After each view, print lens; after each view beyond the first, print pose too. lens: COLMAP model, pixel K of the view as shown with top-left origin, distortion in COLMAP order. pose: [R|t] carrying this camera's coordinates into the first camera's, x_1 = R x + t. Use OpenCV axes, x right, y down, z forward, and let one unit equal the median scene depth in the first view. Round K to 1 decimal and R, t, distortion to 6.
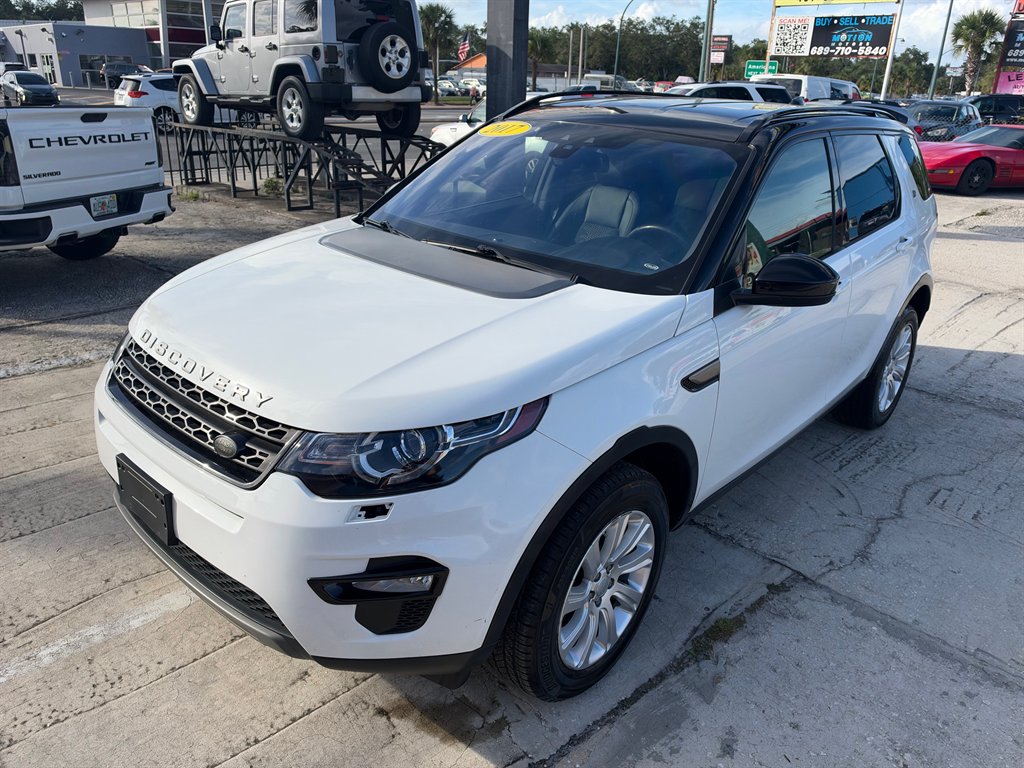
lens RADIAL K [[741.7, 0, 516.6], [0, 741.7, 396.7], [0, 0, 1]] dist [-0.009404, -0.005497]
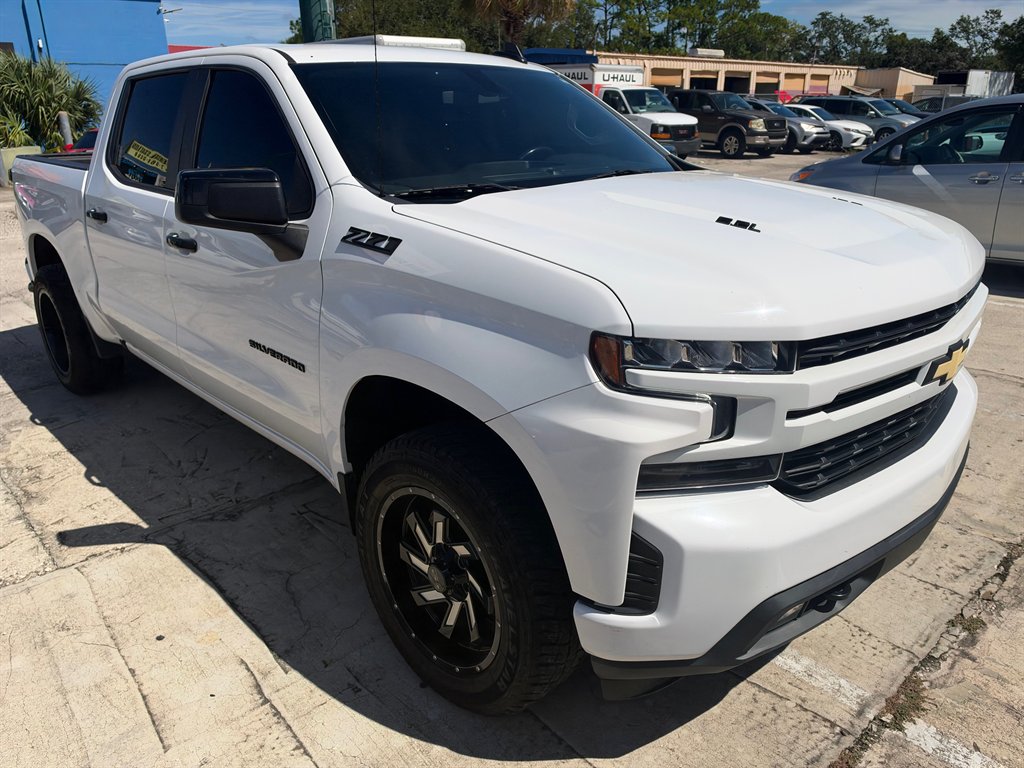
lens RADIAL K [[750.1, 0, 512.6], [0, 750.1, 379.9], [0, 0, 1]] dist [-0.022466, 0.011552]
pose [[0.055009, -0.379988, 0.923354, -0.997959], [0.405044, 0.853741, 0.327209, -0.324219], [-0.912641, 0.356000, 0.200875, 0.698797]]
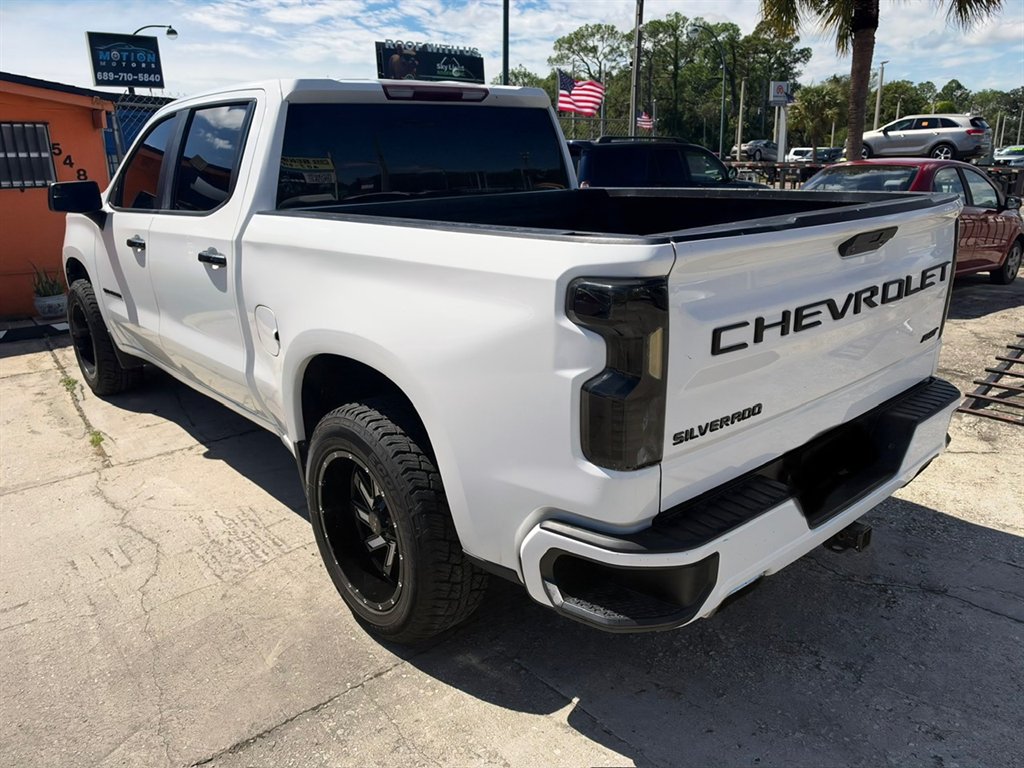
lens RADIAL K [[750.4, 0, 510.7], [0, 750.4, 386.2], [0, 0, 1]] dist [-0.039719, 0.037006]
pose [[-0.104385, 0.258354, -0.960394, 1.405714], [-0.372473, 0.885232, 0.278618, -0.496522], [0.922154, 0.386804, 0.003825, 1.424384]]
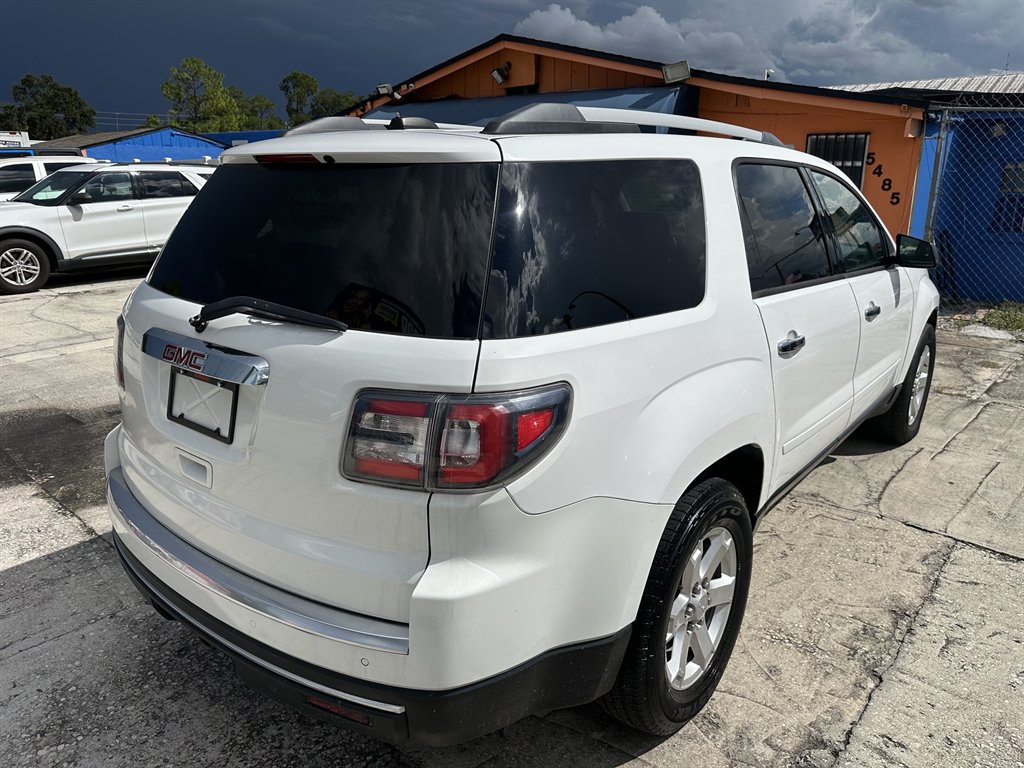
lens RADIAL K [[723.9, 0, 517.4], [0, 723.9, 383.0], [0, 0, 1]] dist [0.025088, -0.032519]
pose [[-0.996985, -0.014132, -0.076300, 0.370581], [-0.059197, 0.774255, 0.630099, -0.826511], [0.050171, 0.632716, -0.772757, 2.039760]]
